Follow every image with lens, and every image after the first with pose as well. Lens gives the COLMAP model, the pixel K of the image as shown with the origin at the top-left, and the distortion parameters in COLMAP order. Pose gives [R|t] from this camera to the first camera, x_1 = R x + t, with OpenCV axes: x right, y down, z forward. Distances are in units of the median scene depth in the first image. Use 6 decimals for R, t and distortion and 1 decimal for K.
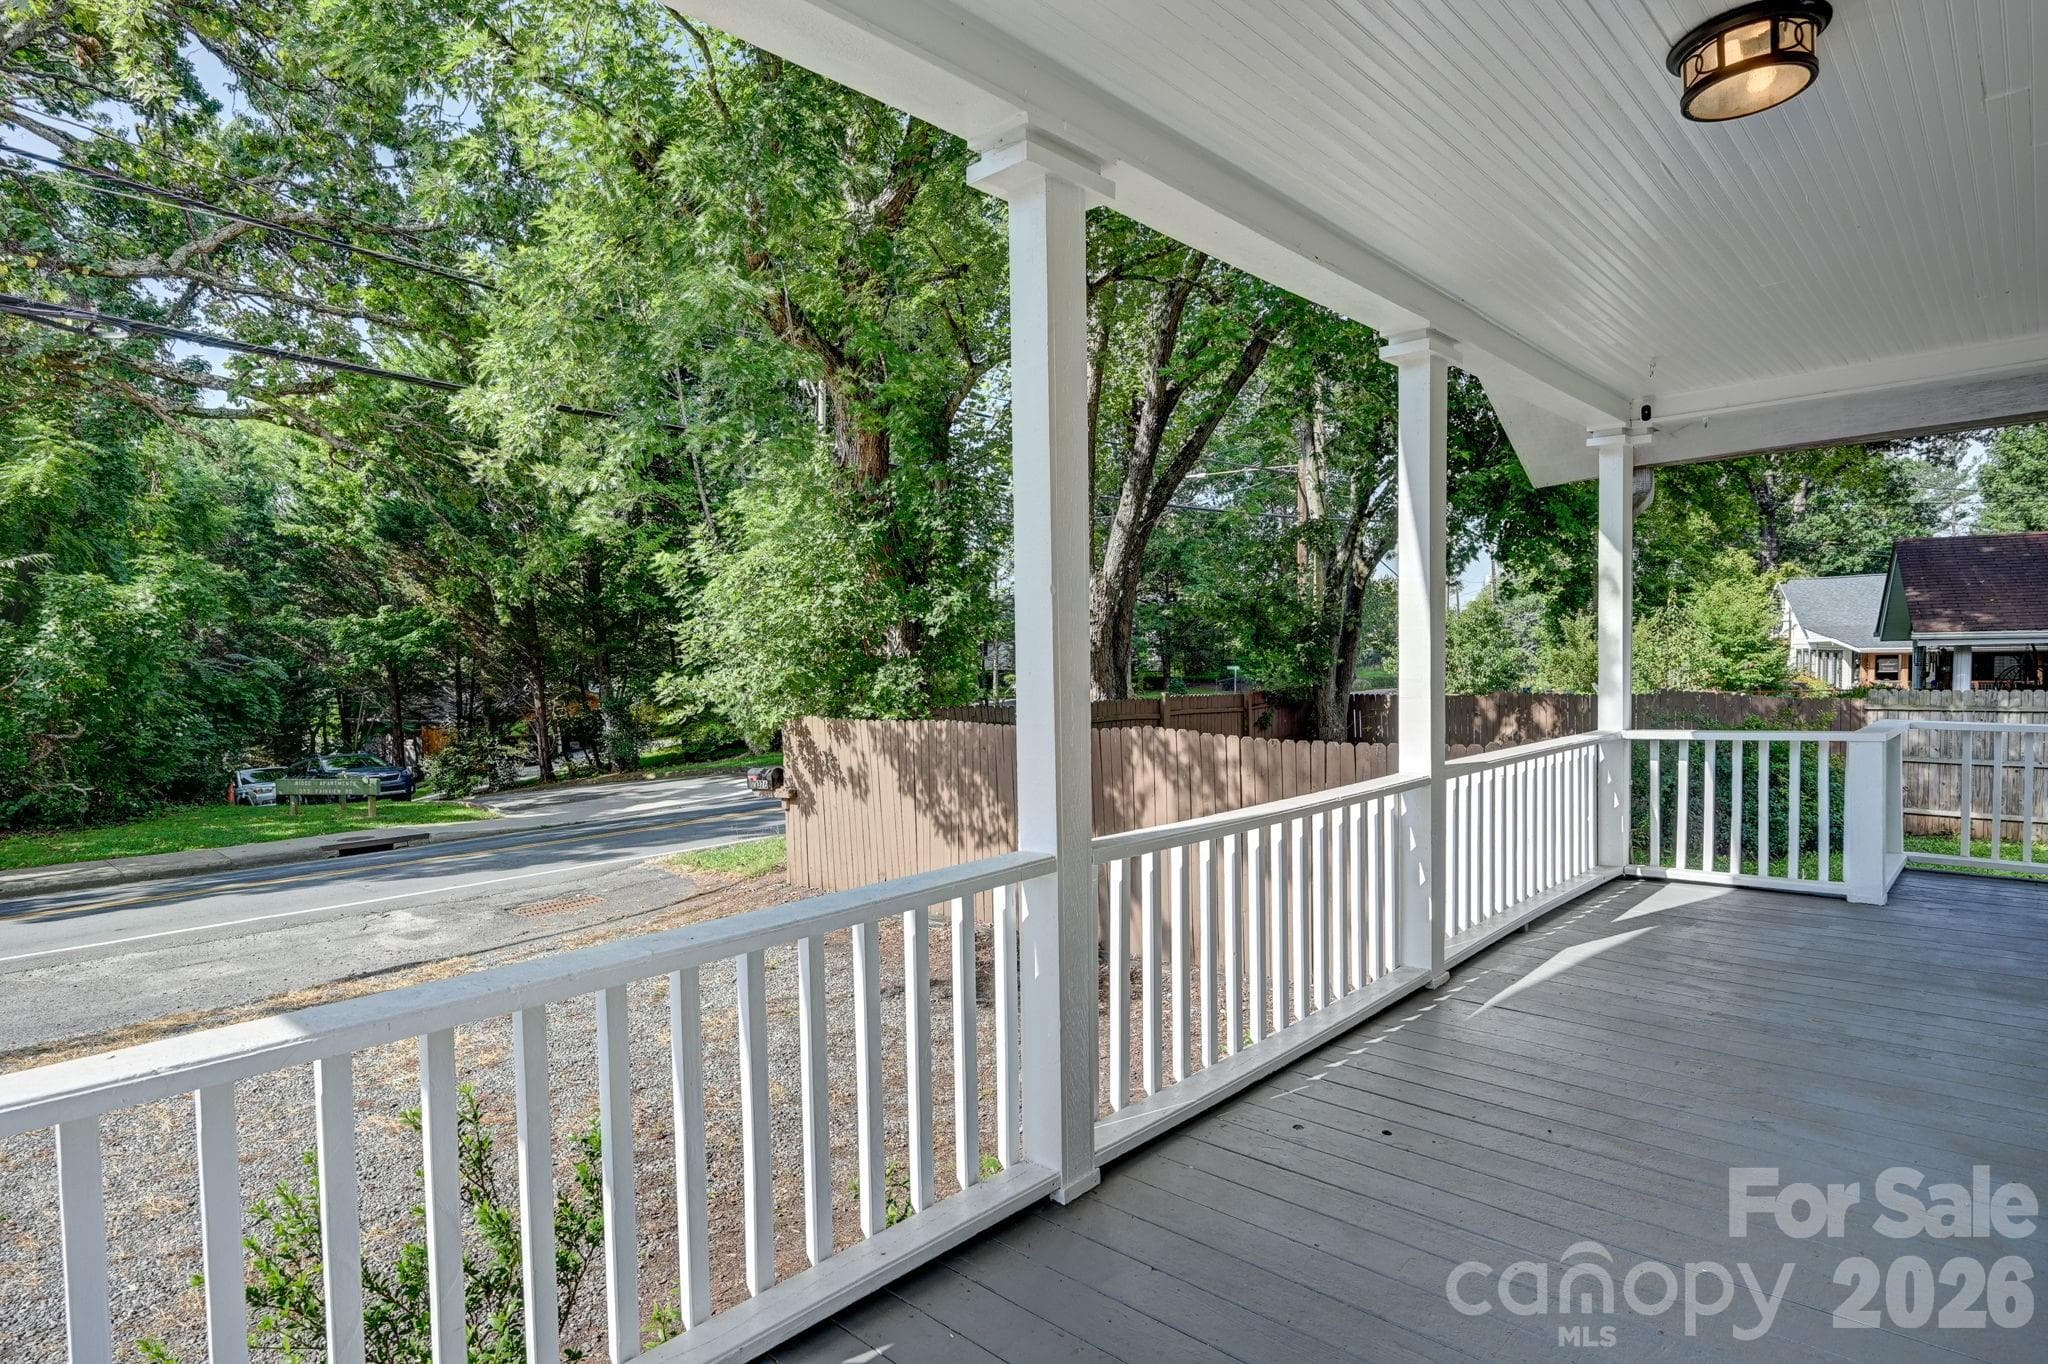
lens RADIAL K [[1148.6, 0, 1039.5], [0, 1148.6, 703.8], [0, 0, 1]] dist [0.000929, 0.001439]
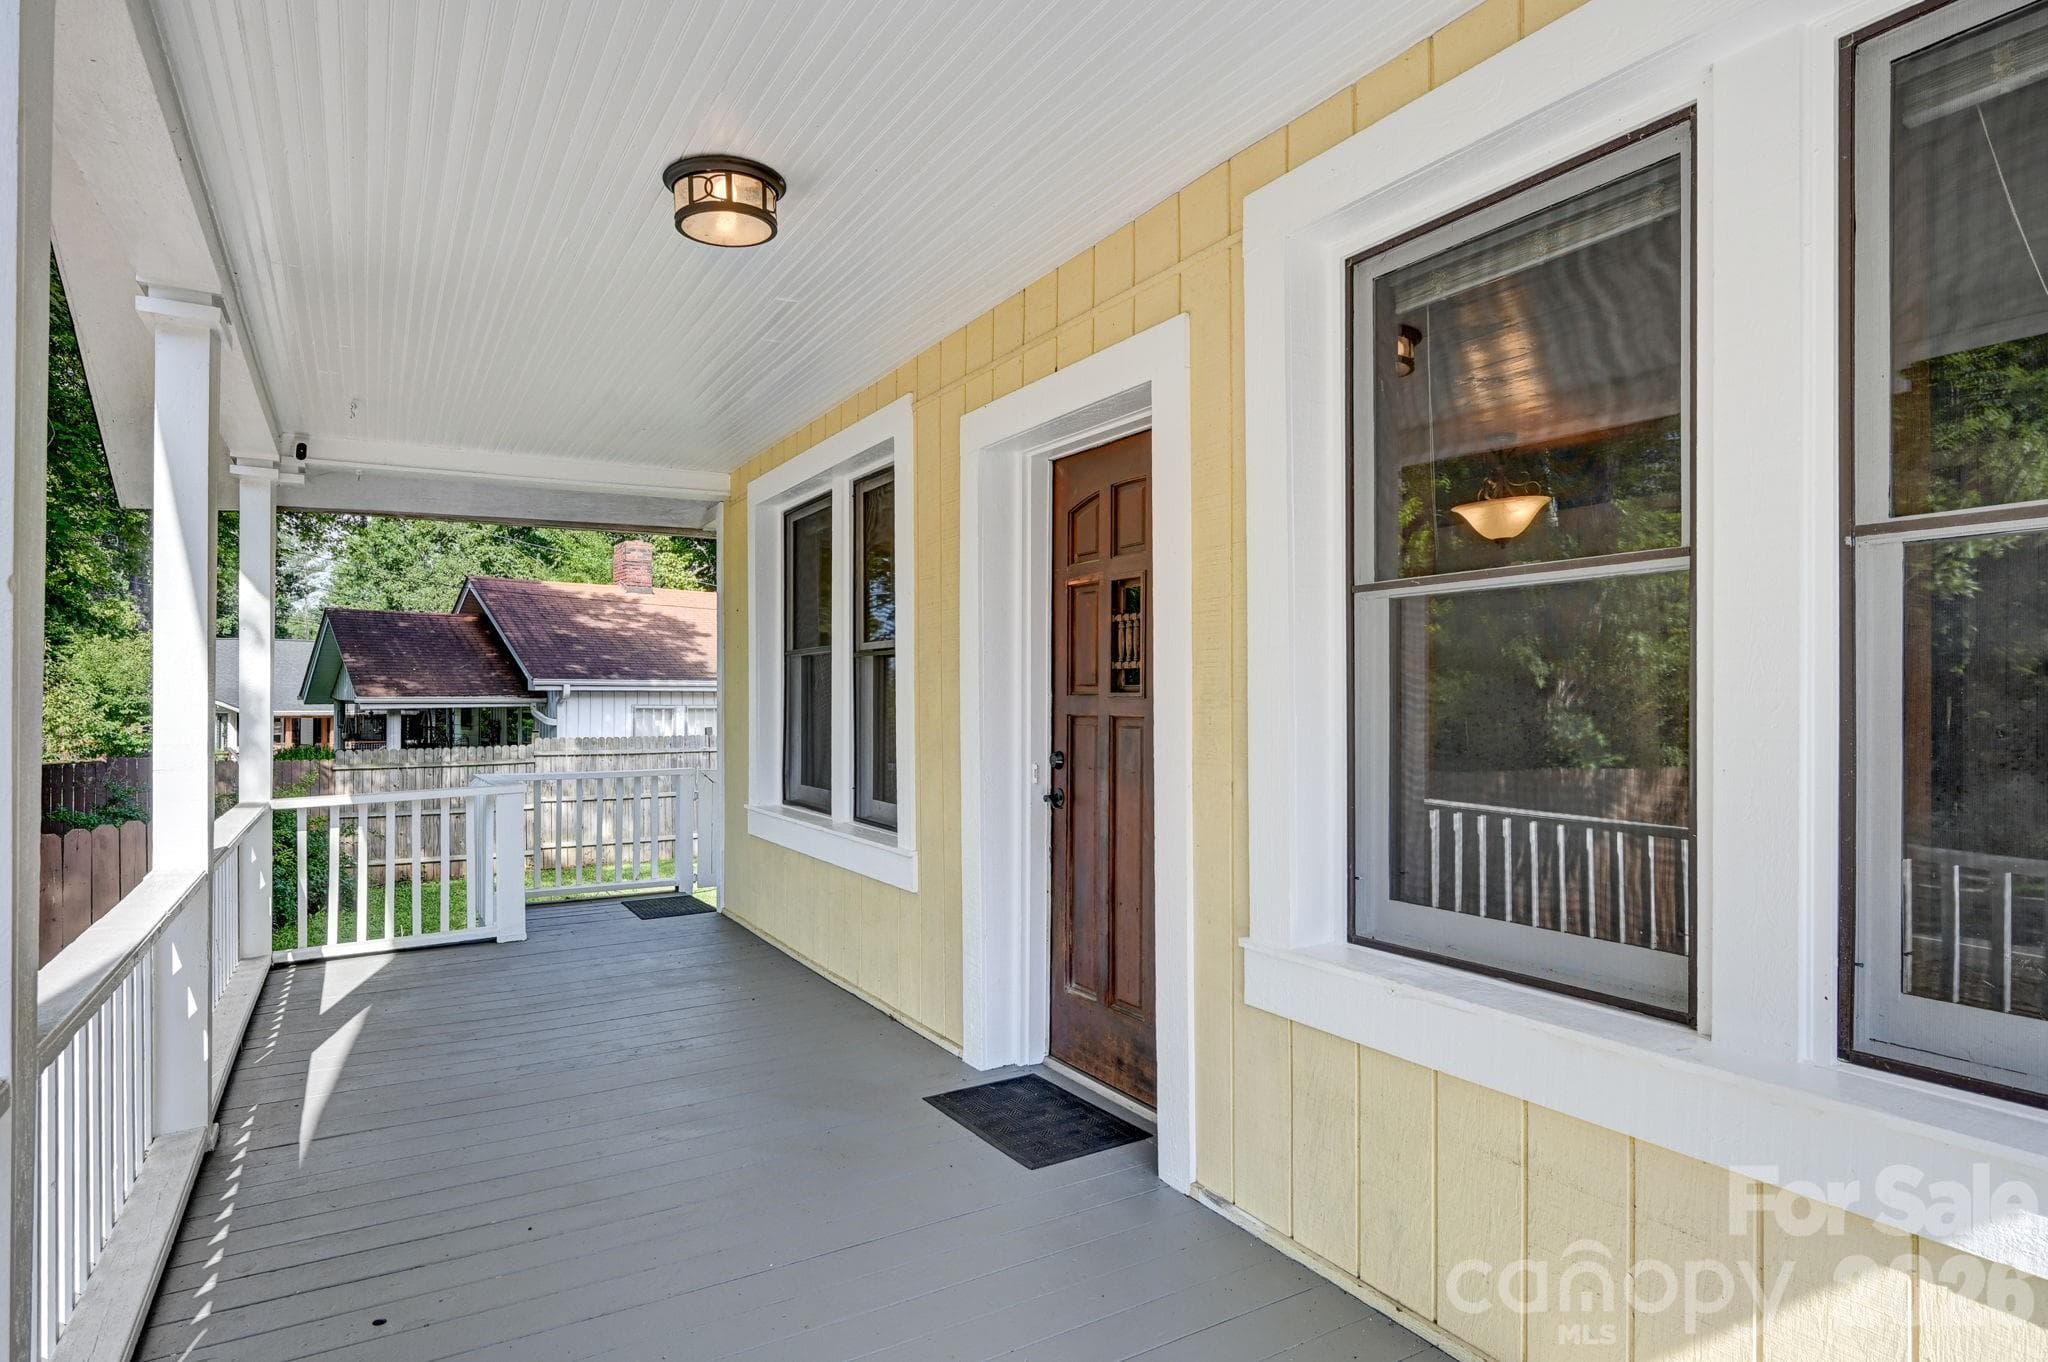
lens RADIAL K [[1148.6, 0, 1039.5], [0, 1148.6, 702.8], [0, 0, 1]] dist [0.000929, 0.001439]
pose [[0.256742, 0.014289, 0.966374, -0.099400], [0.040790, 0.998840, -0.025605, -0.002540], [-0.965619, 0.045992, 0.255861, 0.100406]]
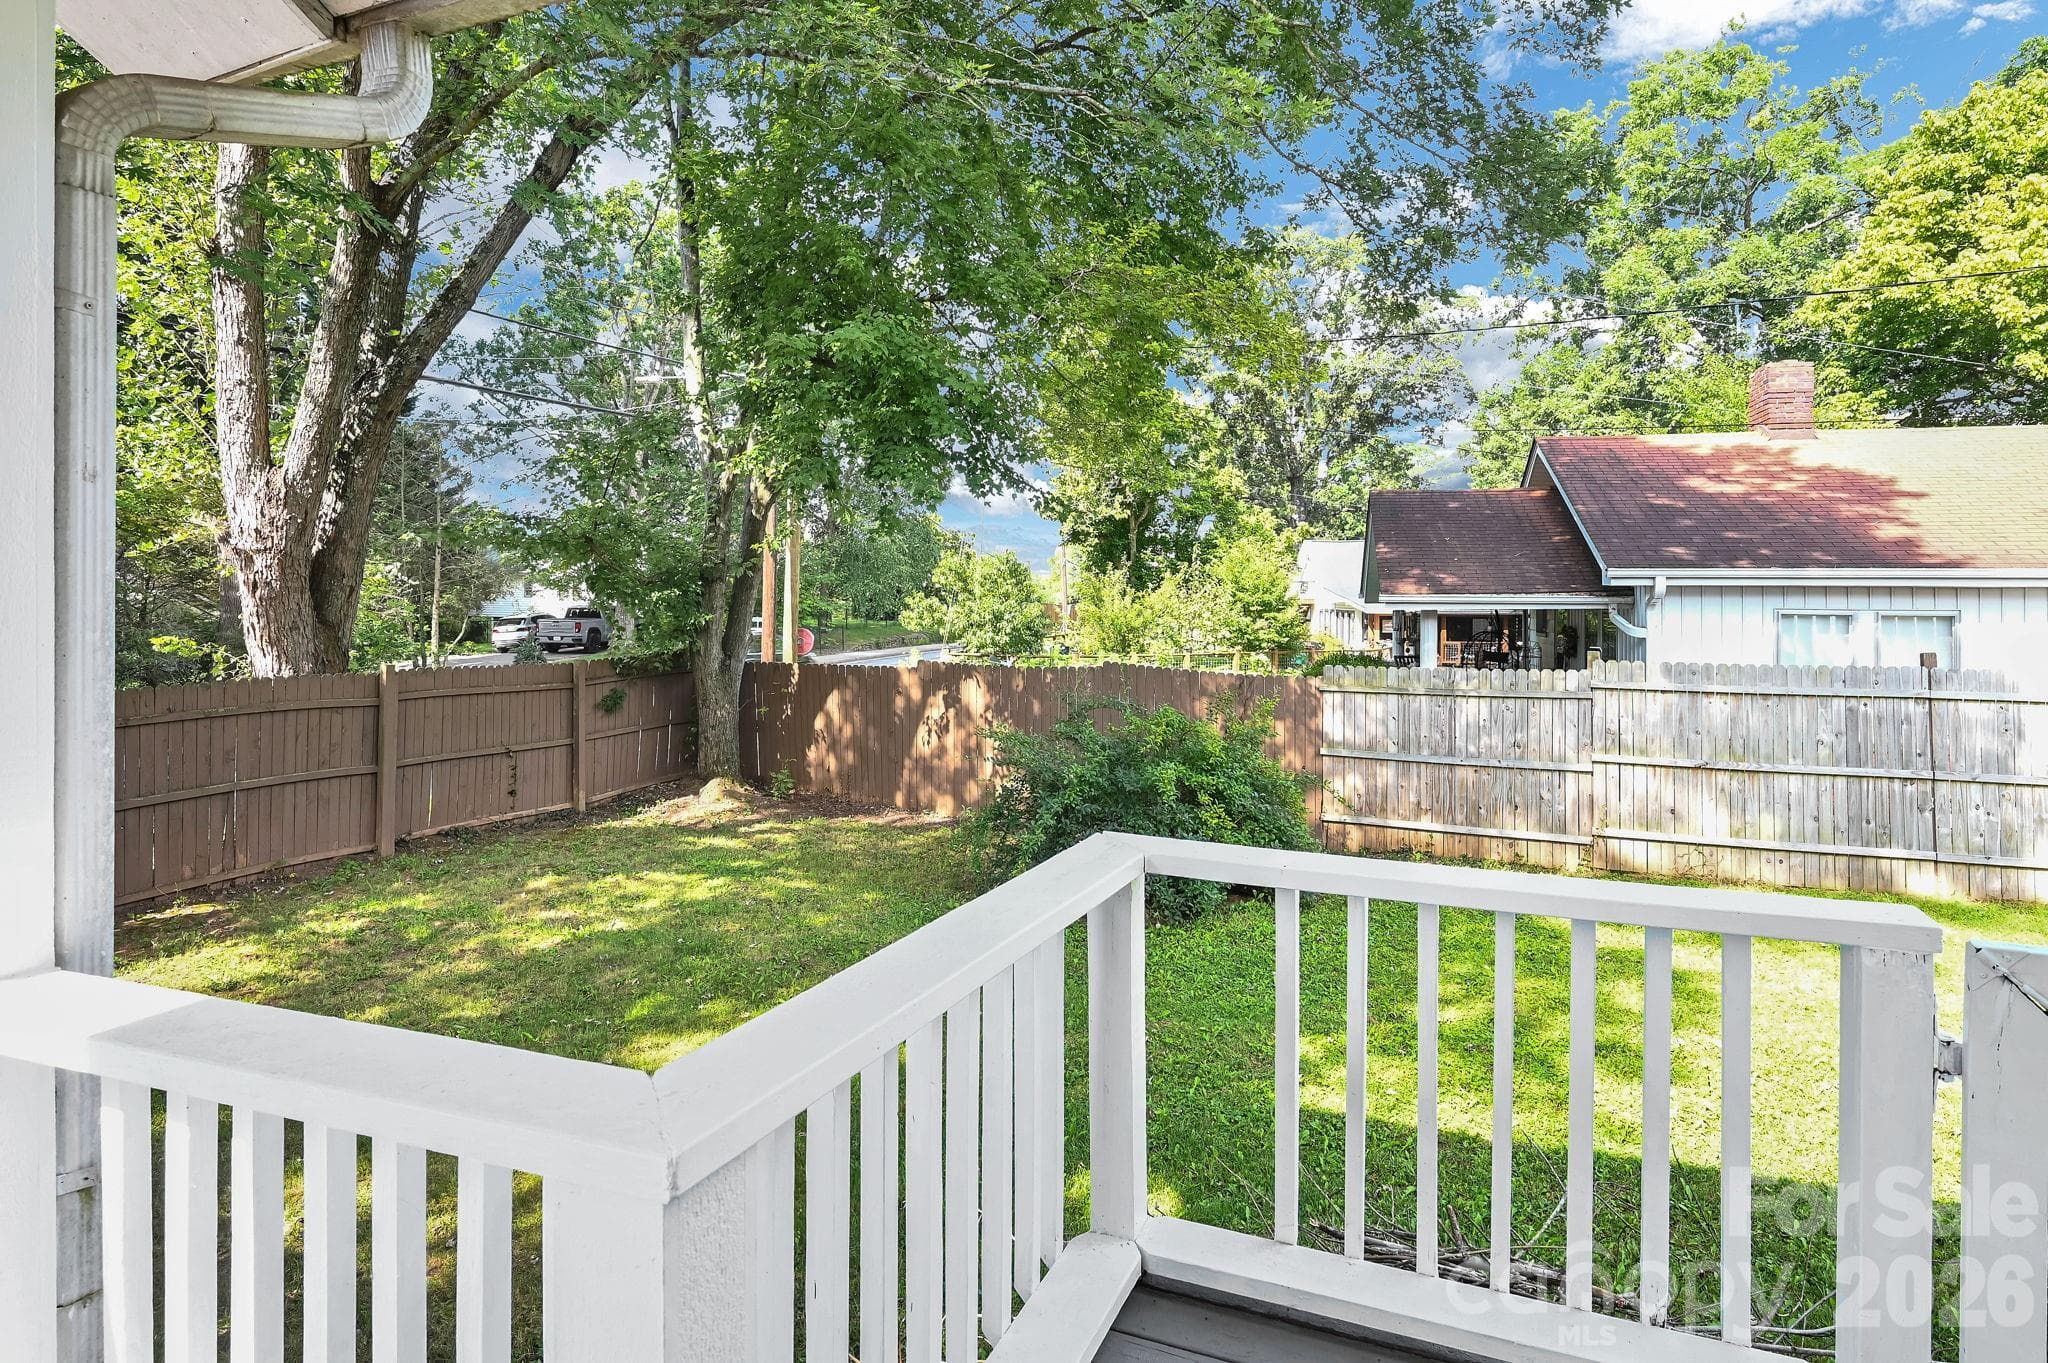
lens RADIAL K [[914.9, 0, 1180.5], [0, 914.9, 590.7], [0, 0, 1]] dist [0.002780, 0.000424]
pose [[0.934009, 0.022725, 0.356525, 0.338731], [-0.003071, 0.998448, -0.055599, -0.023872], [-0.357236, 0.050835, 0.932630, 0.375244]]
